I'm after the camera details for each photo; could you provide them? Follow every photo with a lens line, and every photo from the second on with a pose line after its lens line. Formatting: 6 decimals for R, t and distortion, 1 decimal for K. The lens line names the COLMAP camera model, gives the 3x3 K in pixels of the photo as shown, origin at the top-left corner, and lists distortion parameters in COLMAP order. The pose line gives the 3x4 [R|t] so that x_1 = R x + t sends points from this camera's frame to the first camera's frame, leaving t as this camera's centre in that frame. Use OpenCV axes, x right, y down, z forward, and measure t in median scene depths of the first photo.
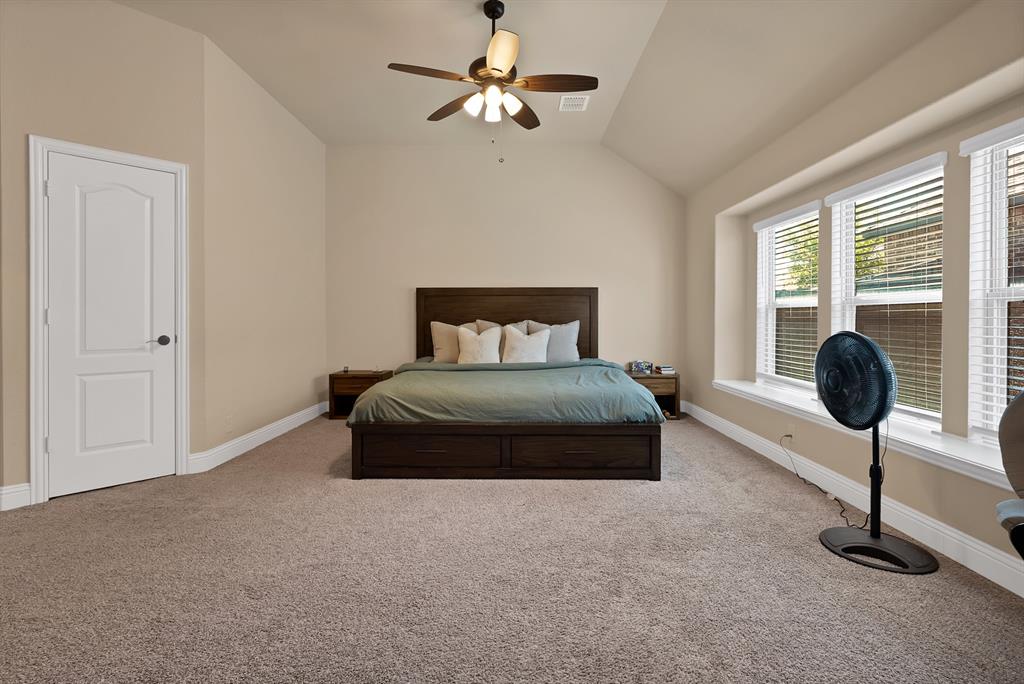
lens RADIAL K [[474.8, 0, 512.4], [0, 474.8, 318.8], [0, 0, 1]] dist [-0.001856, -0.000551]
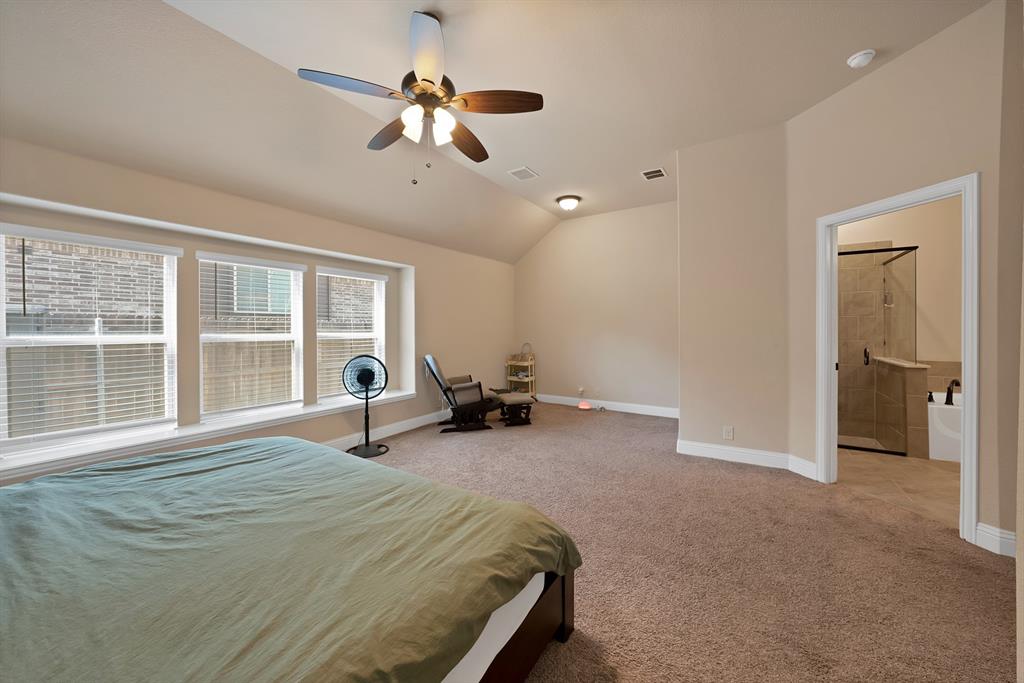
lens RADIAL K [[367.0, 0, 511.3], [0, 367.0, 337.3], [0, 0, 1]] dist [-0.020352, 0.004394]
pose [[-0.834392, -0.006702, 0.551131, -0.516830], [0.004684, 0.999804, 0.019249, -0.059231], [-0.551152, 0.018643, -0.834196, 1.420085]]
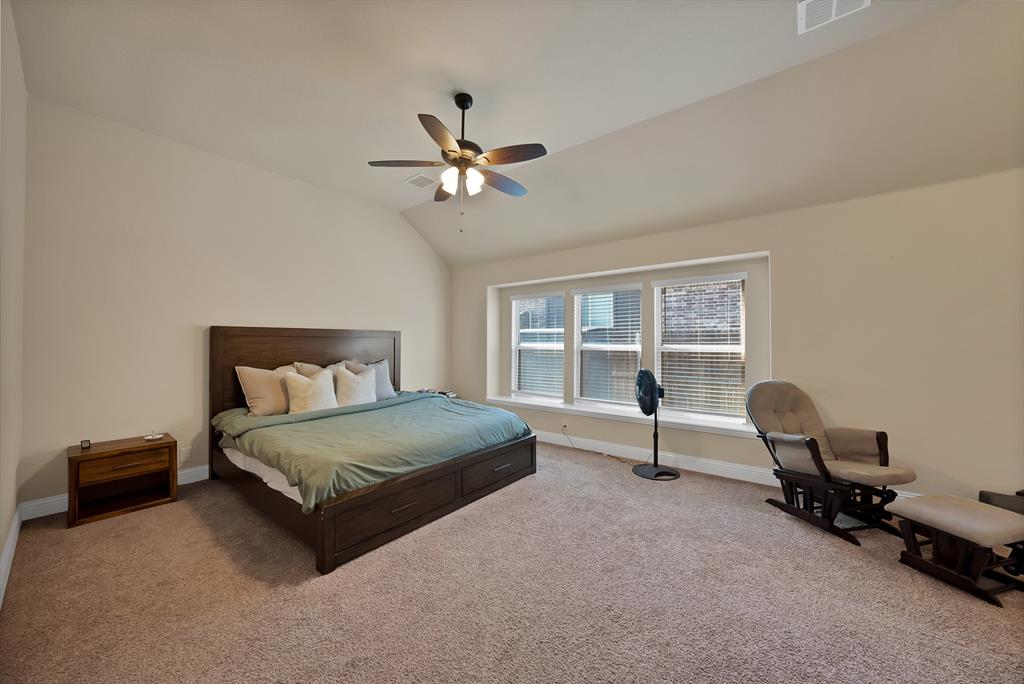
lens RADIAL K [[367.0, 0, 511.3], [0, 367.0, 337.8], [0, 0, 1]] dist [-0.020352, 0.004394]
pose [[0.613063, 0.011293, 0.789954, -0.618284], [0.000331, 0.999894, -0.014551, -0.058942], [-0.790034, 0.009182, 0.612994, 0.347466]]
